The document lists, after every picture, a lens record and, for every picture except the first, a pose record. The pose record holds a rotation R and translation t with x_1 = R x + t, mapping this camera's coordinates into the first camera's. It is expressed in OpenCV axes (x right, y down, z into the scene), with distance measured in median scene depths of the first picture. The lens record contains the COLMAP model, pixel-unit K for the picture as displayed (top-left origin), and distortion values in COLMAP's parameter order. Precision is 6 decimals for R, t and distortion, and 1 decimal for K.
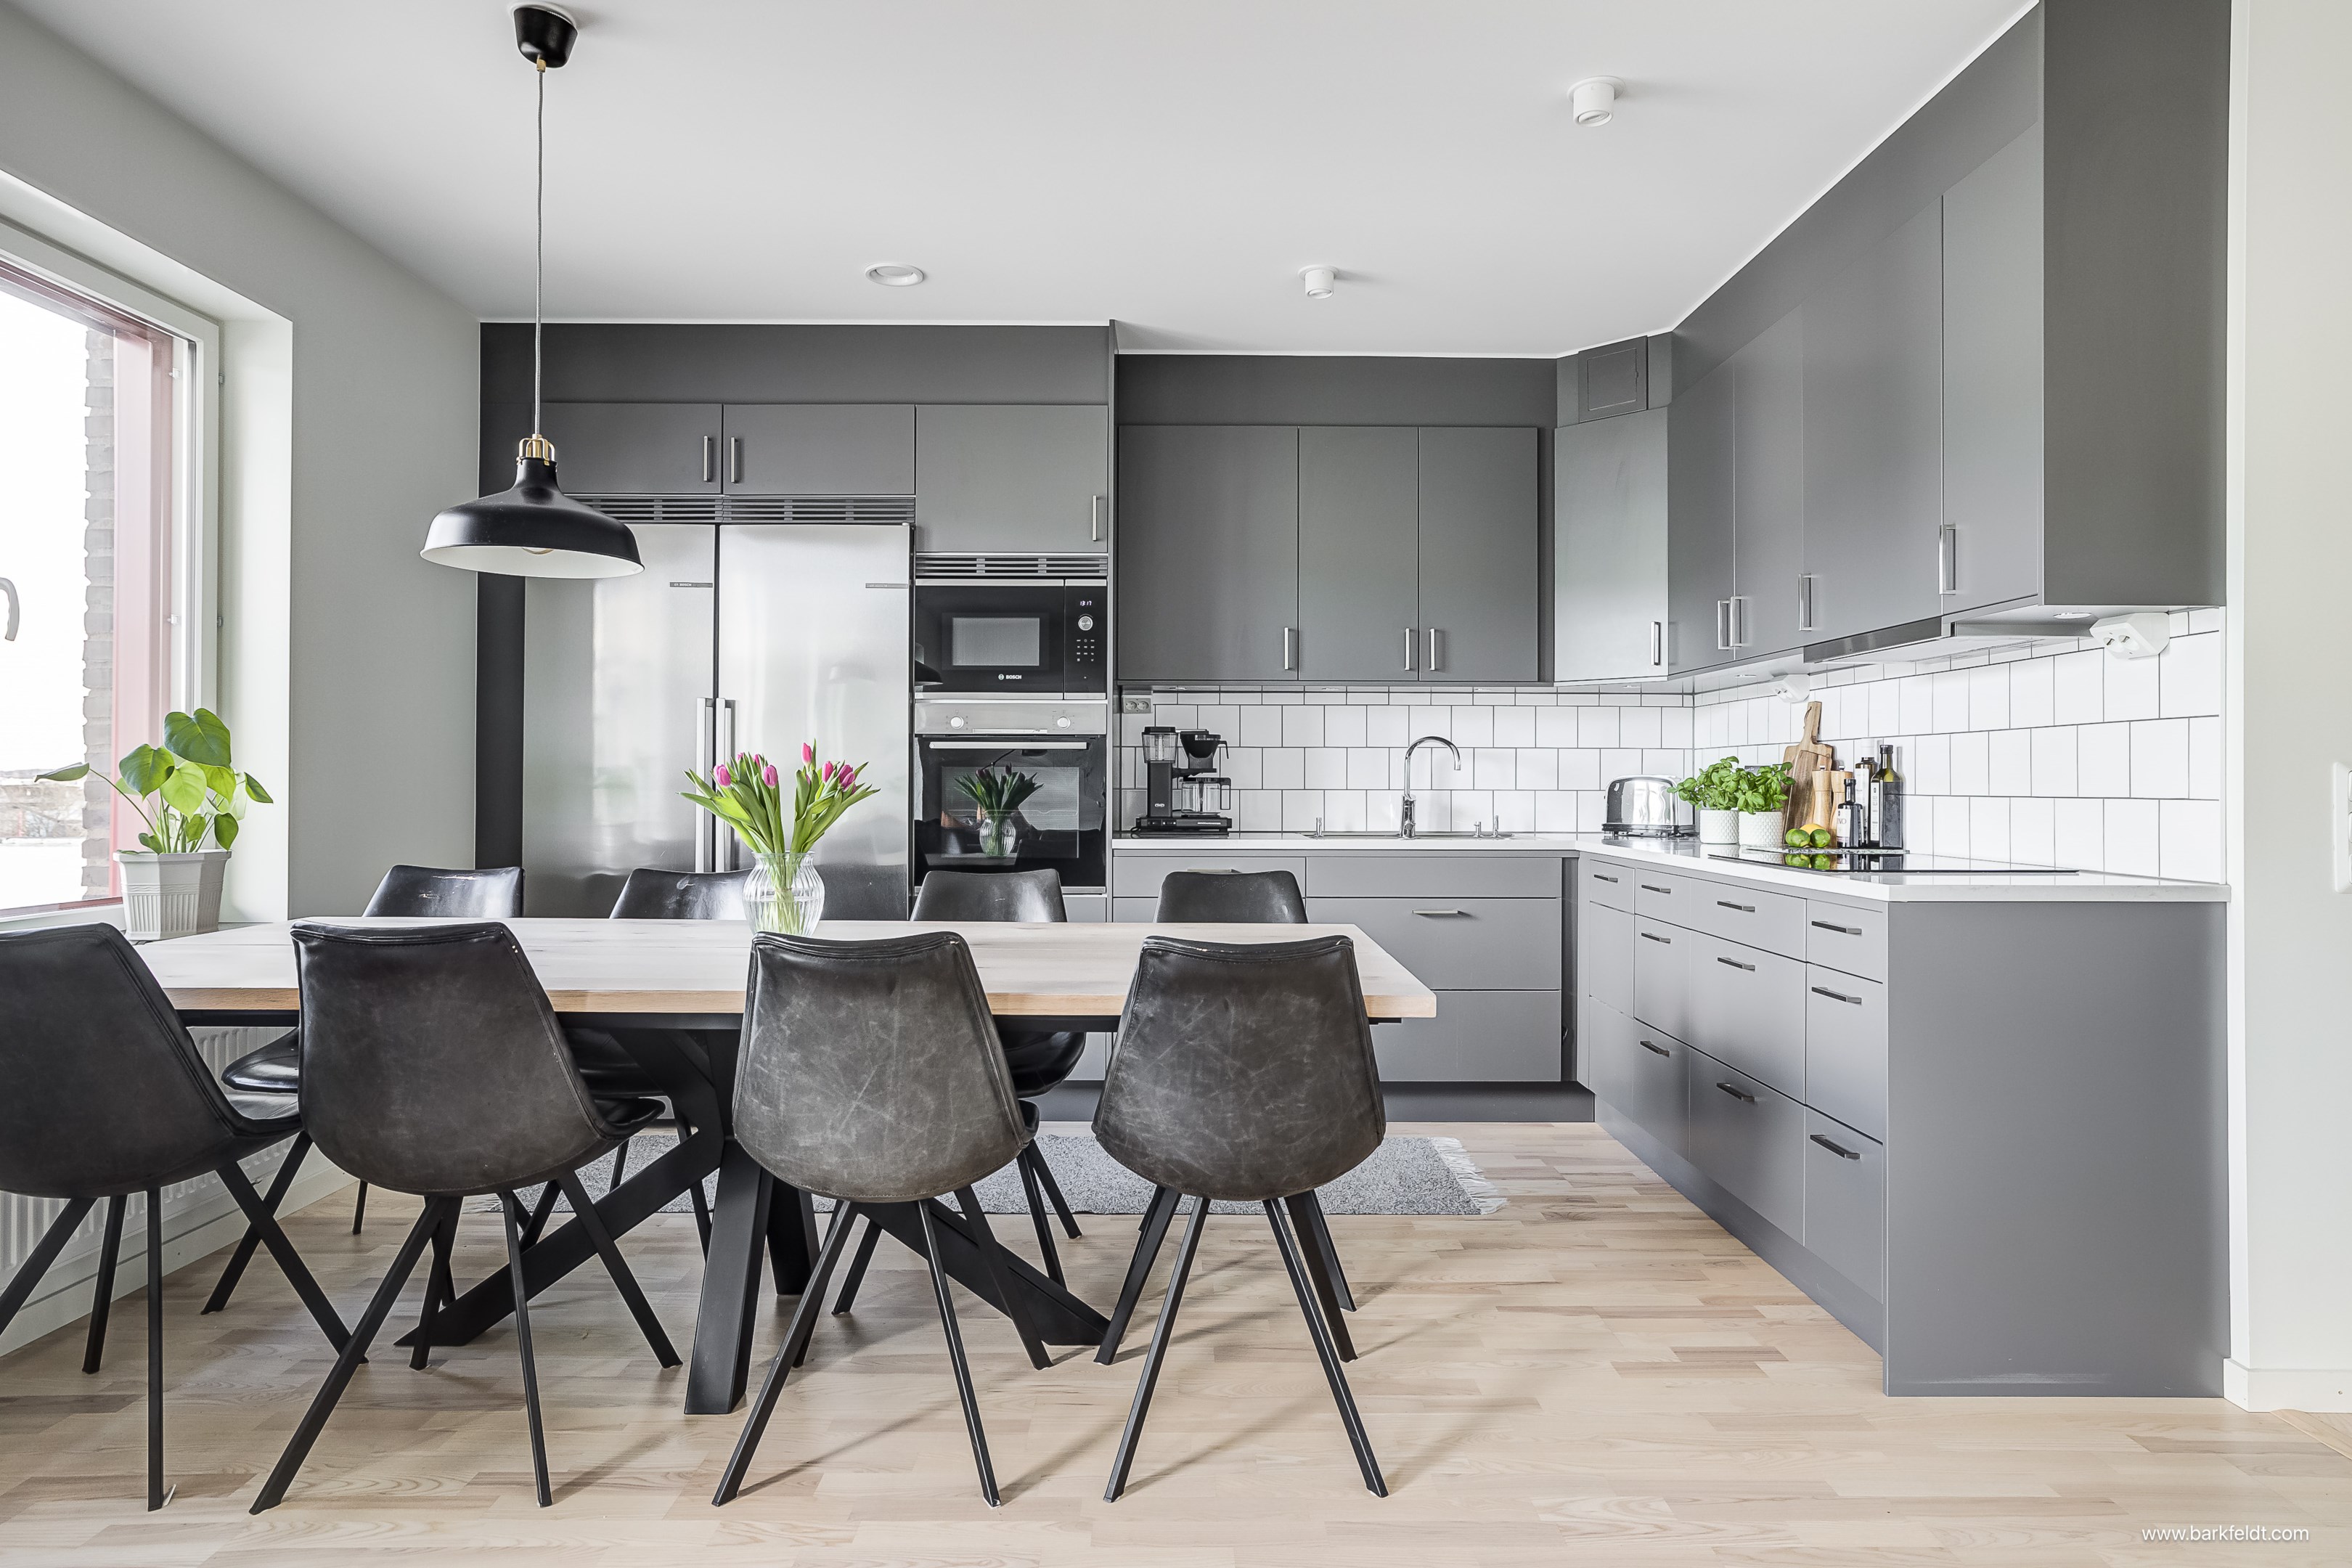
lens RADIAL K [[1336.9, 0, 1180.1], [0, 1336.9, 782.7], [0, 0, 1]] dist [-0.018752, 0.015775]
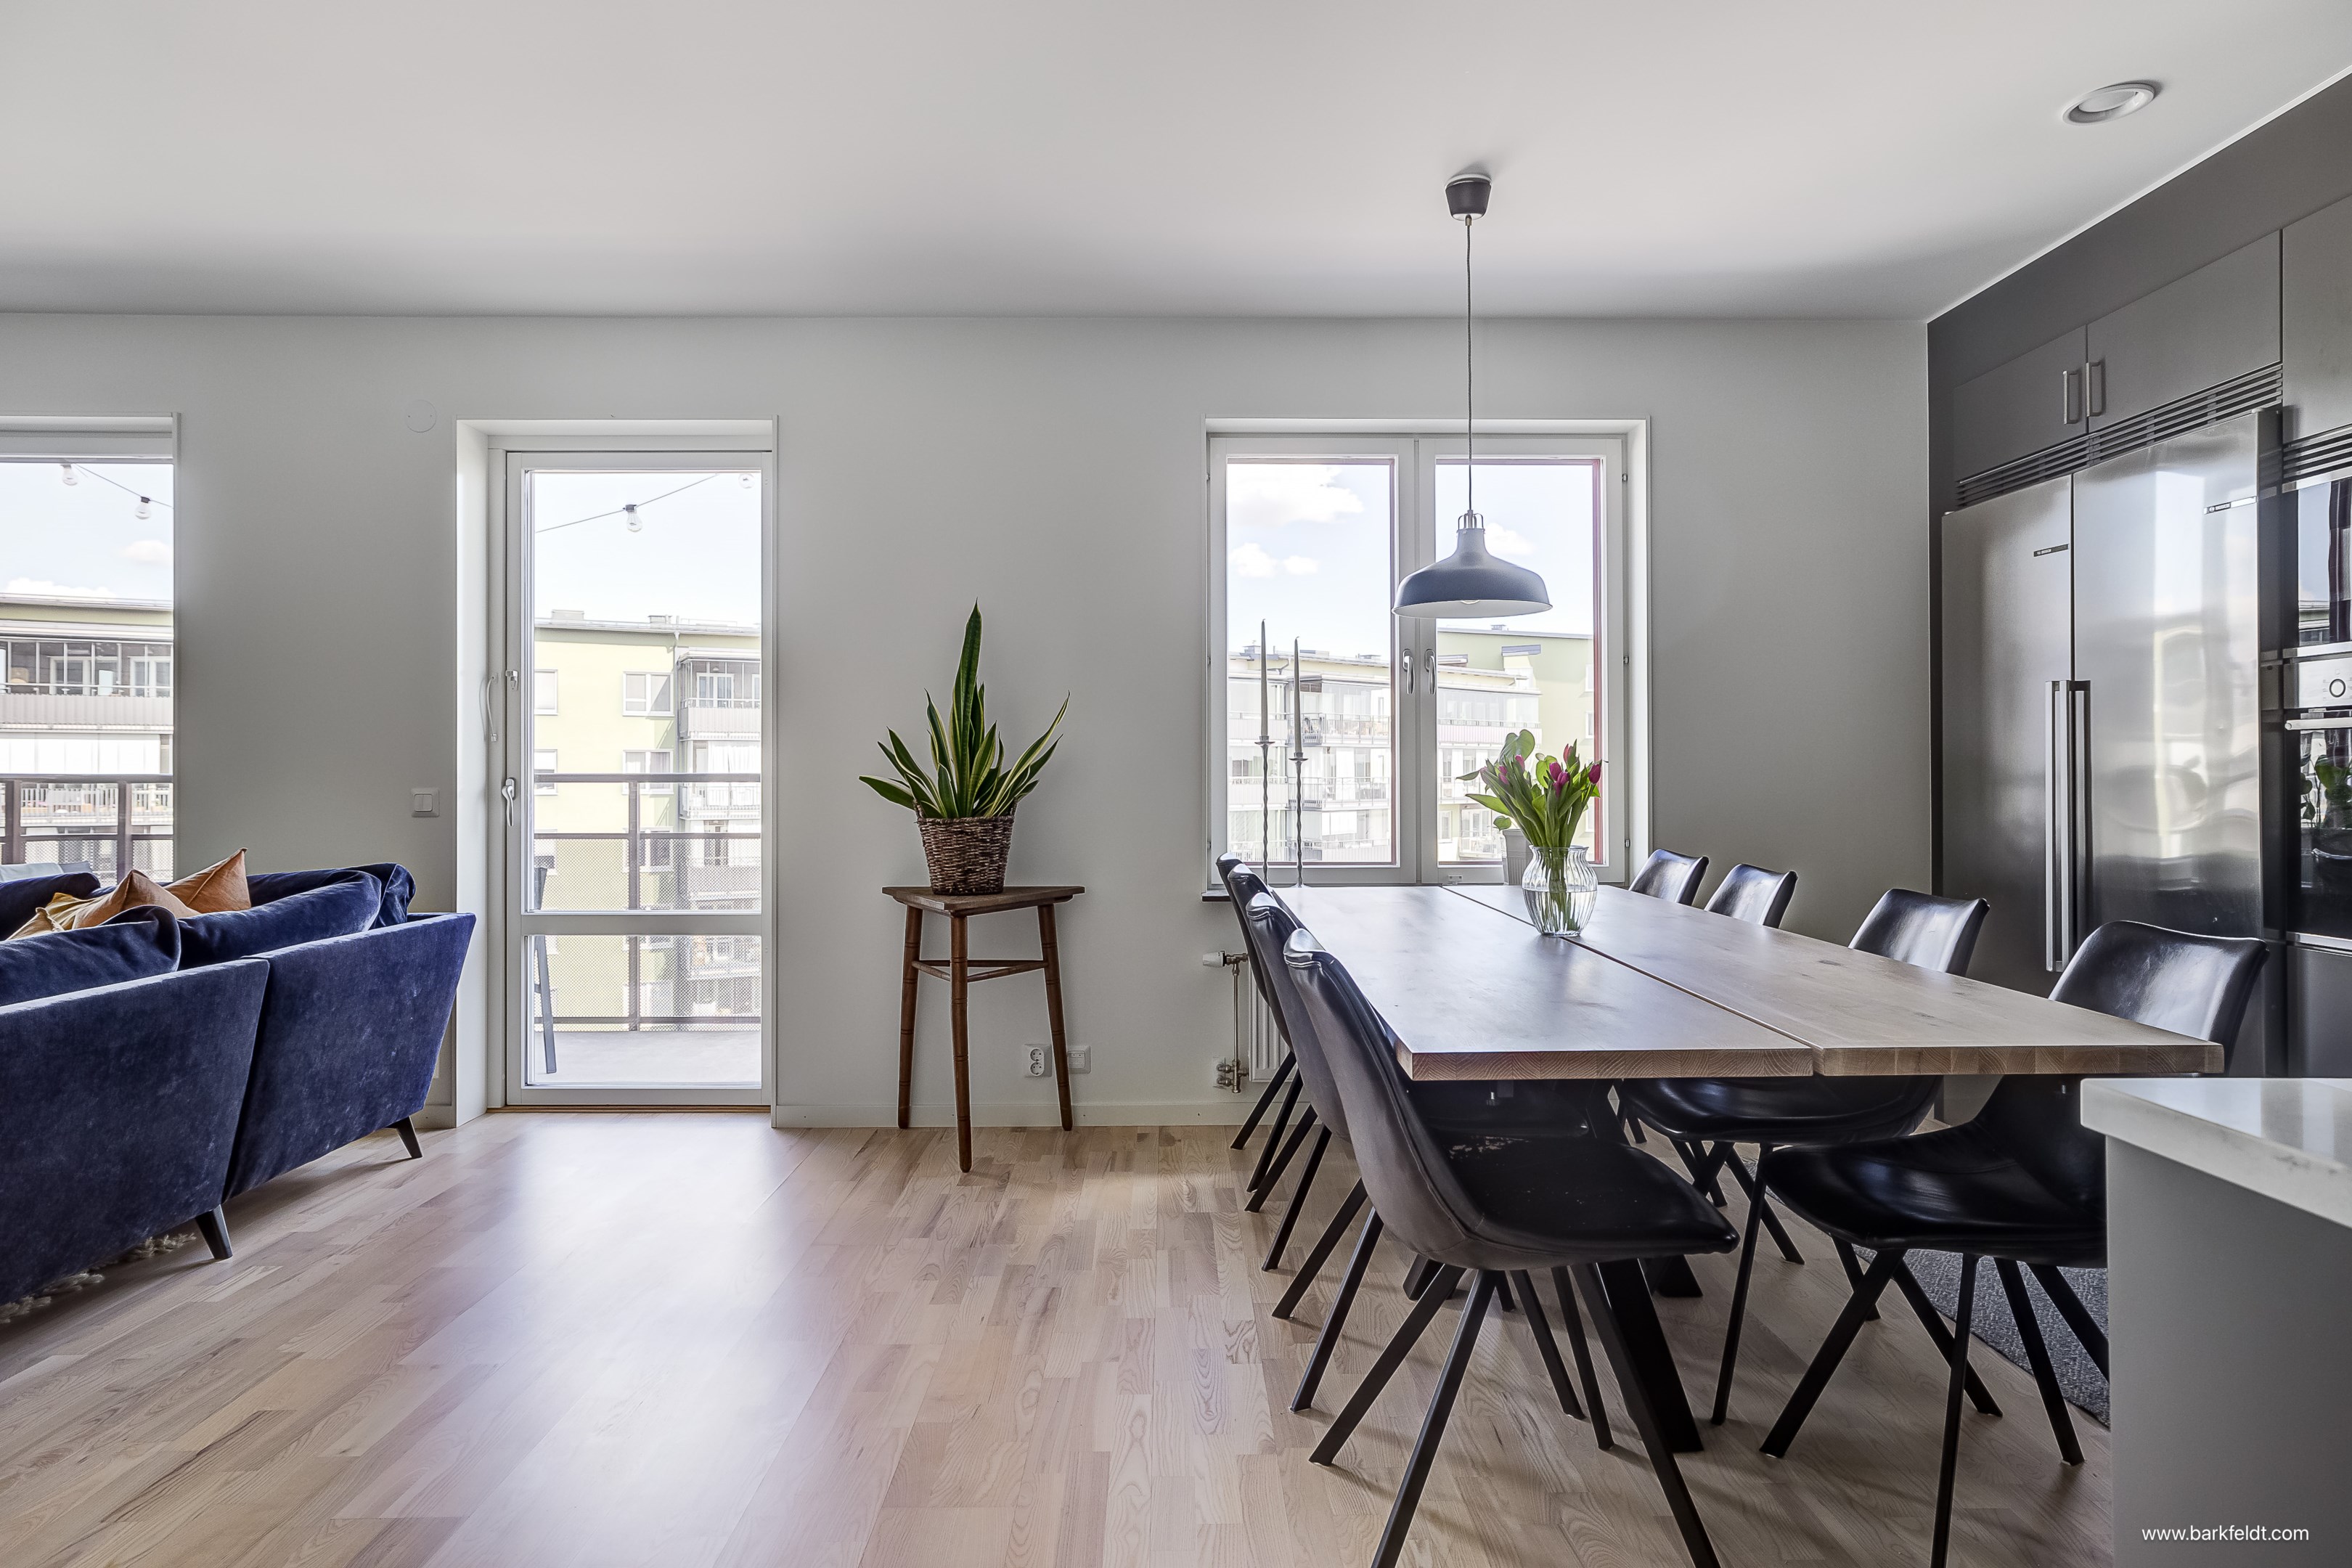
lens RADIAL K [[1336.9, 0, 1172.1], [0, 1336.9, 765.2], [0, 0, 1]] dist [-0.018752, 0.015775]
pose [[0.018226, -0.012298, -0.999758, 0.481203], [0.002243, 0.999922, -0.012259, 0.000040], [0.999831, -0.002019, 0.018252, 0.414136]]
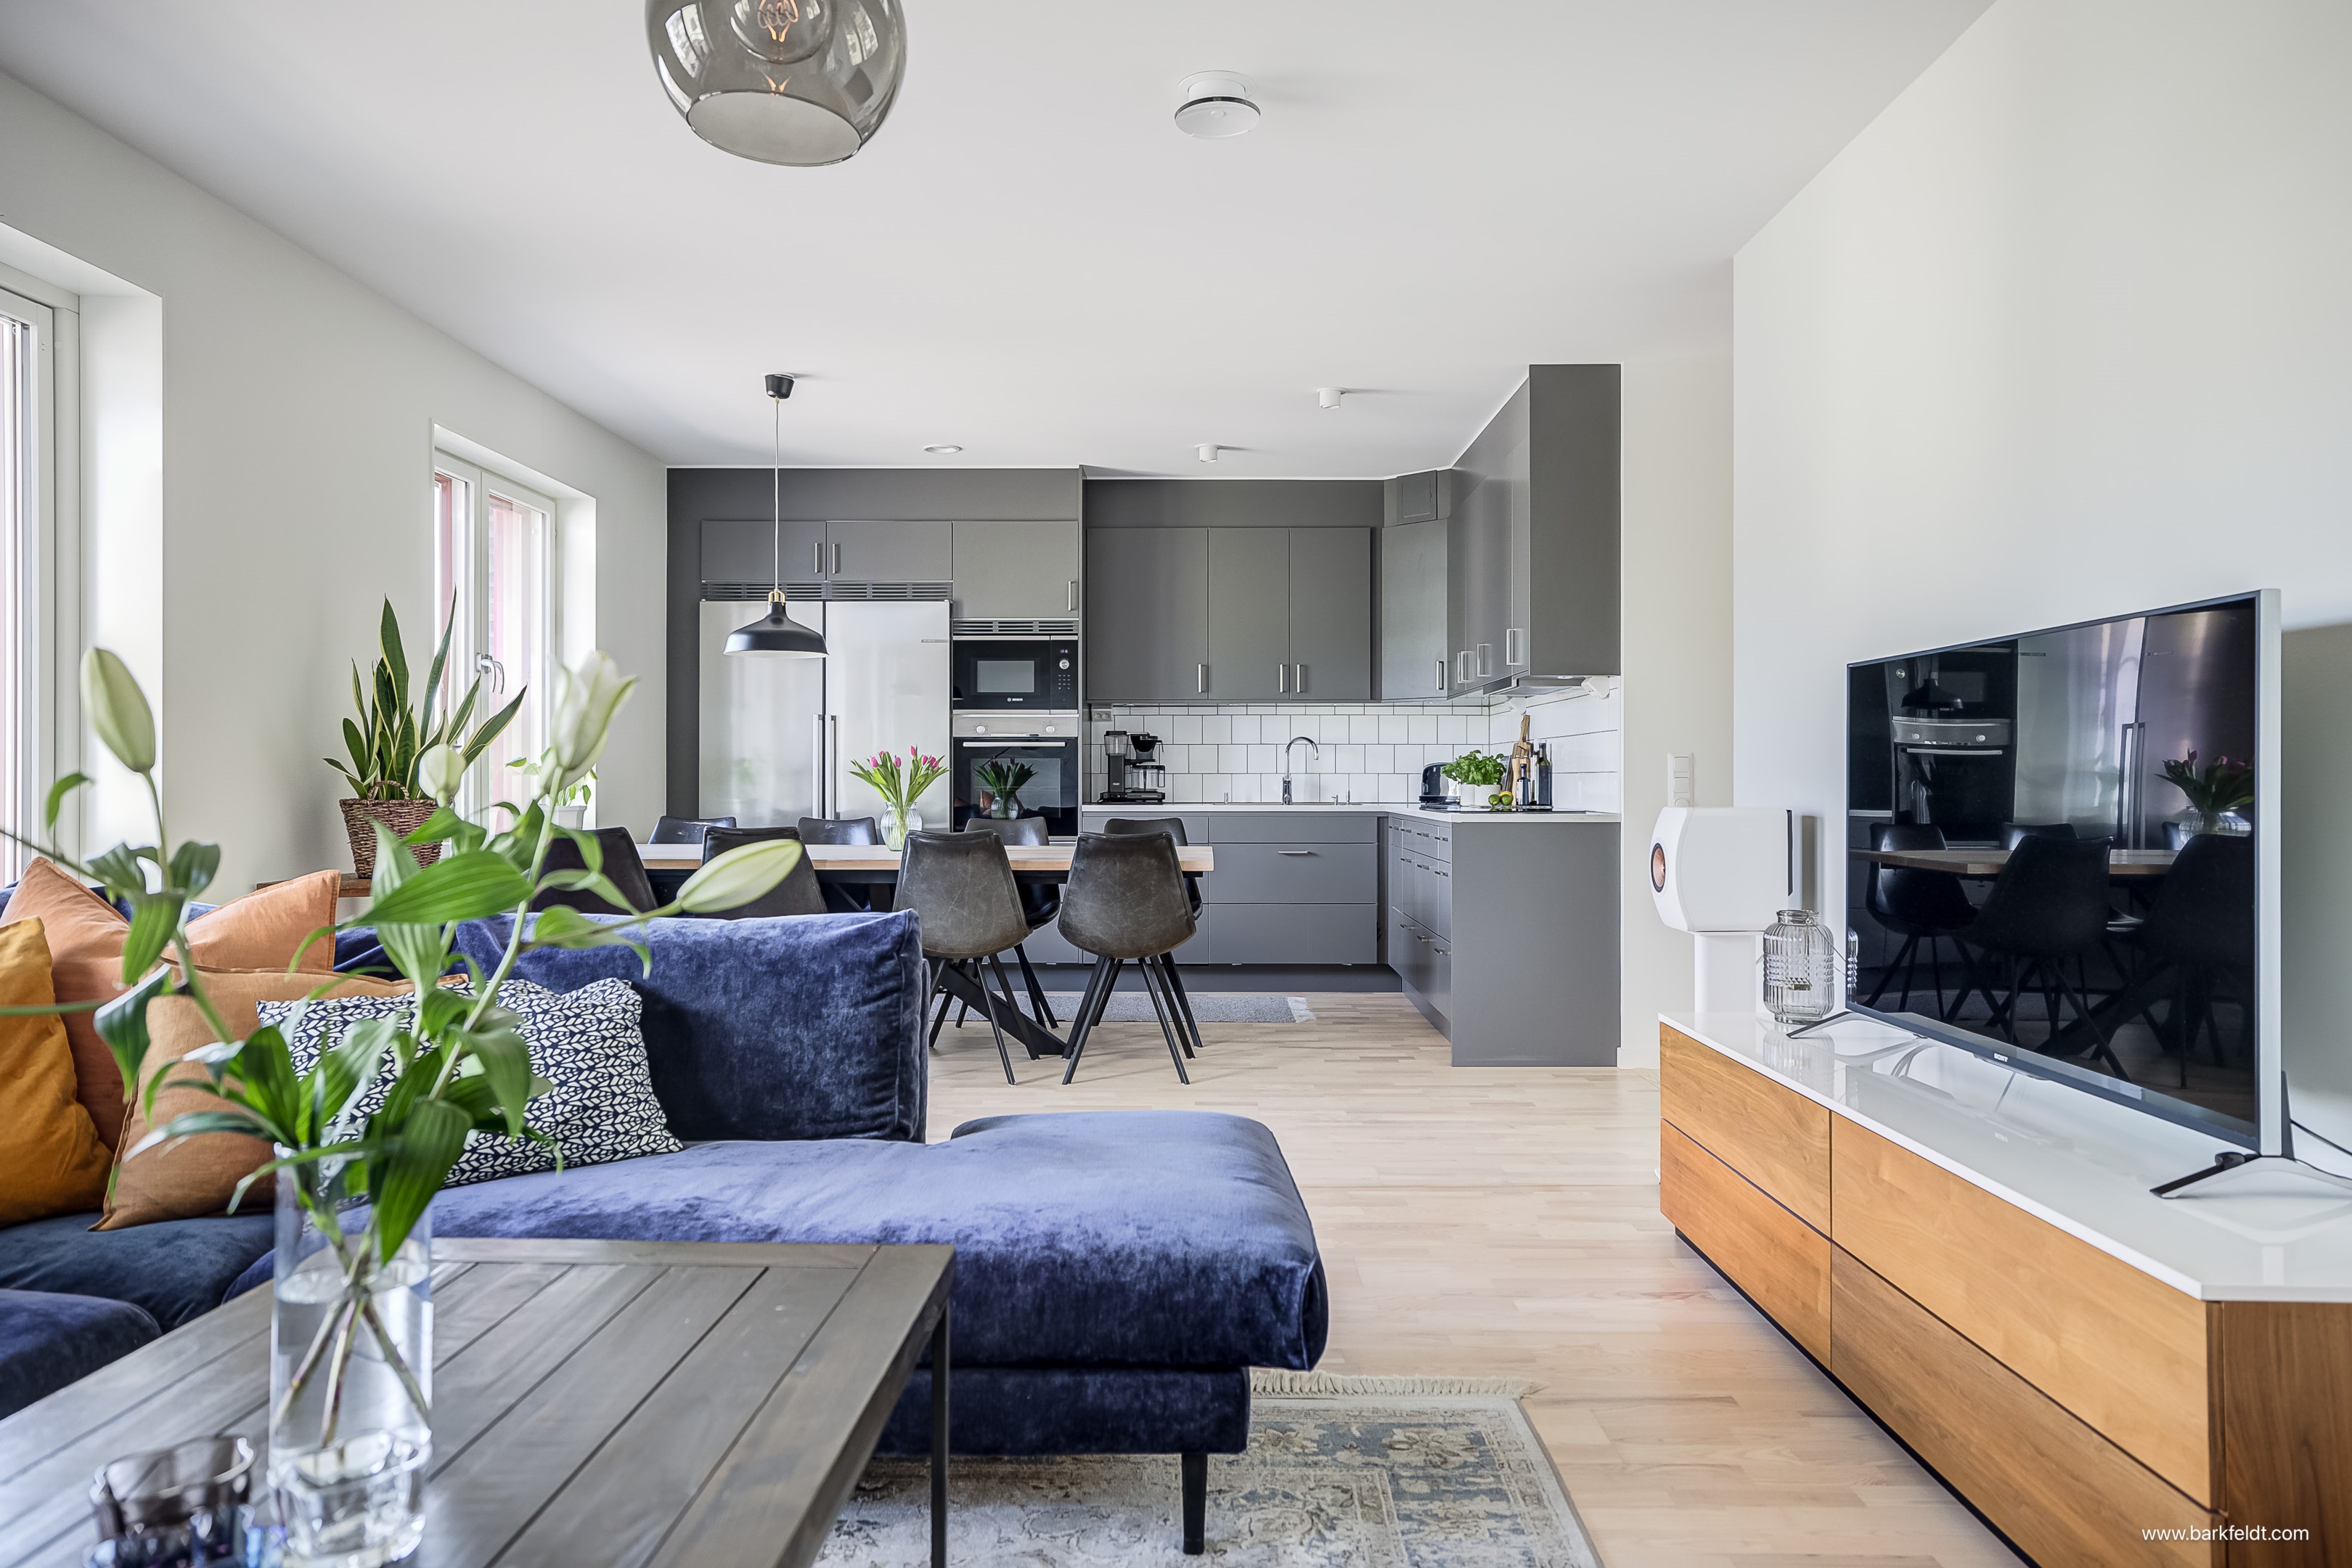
lens RADIAL K [[1511.6, 0, 1176.5], [0, 1511.6, 782.2], [0, 0, 1]] dist [-0.003620, 0.012780]
pose [[0.999890, -0.002948, -0.014567, 0.083594], [0.002986, 0.999992, 0.002611, 0.011823], [0.014559, -0.002655, 0.999890, -0.738361]]
